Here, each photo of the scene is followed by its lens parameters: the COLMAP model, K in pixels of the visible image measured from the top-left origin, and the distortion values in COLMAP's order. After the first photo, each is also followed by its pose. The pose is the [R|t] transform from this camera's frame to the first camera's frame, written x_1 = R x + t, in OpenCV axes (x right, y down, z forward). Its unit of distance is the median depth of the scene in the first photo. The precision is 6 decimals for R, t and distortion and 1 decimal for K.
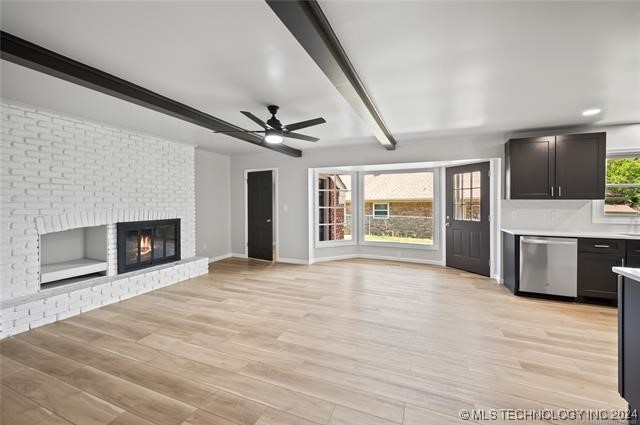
lens RADIAL K [[266.2, 0, 321.9], [0, 266.2, 200.1], [0, 0, 1]] dist [0.000742, 0.000037]
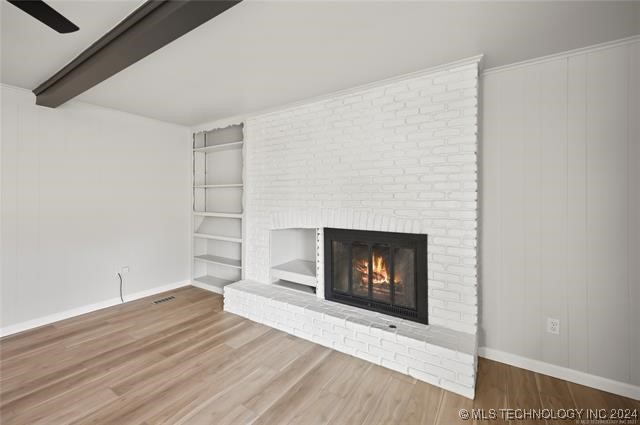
lens RADIAL K [[266.2, 0, 321.9], [0, 266.2, 200.1], [0, 0, 1]] dist [0.000742, 0.000037]
pose [[-0.181553, 0.009026, -0.983340, -0.052562], [0.006702, 0.999946, 0.007941, 0.003979], [0.983358, -0.005149, -0.181604, 1.107499]]
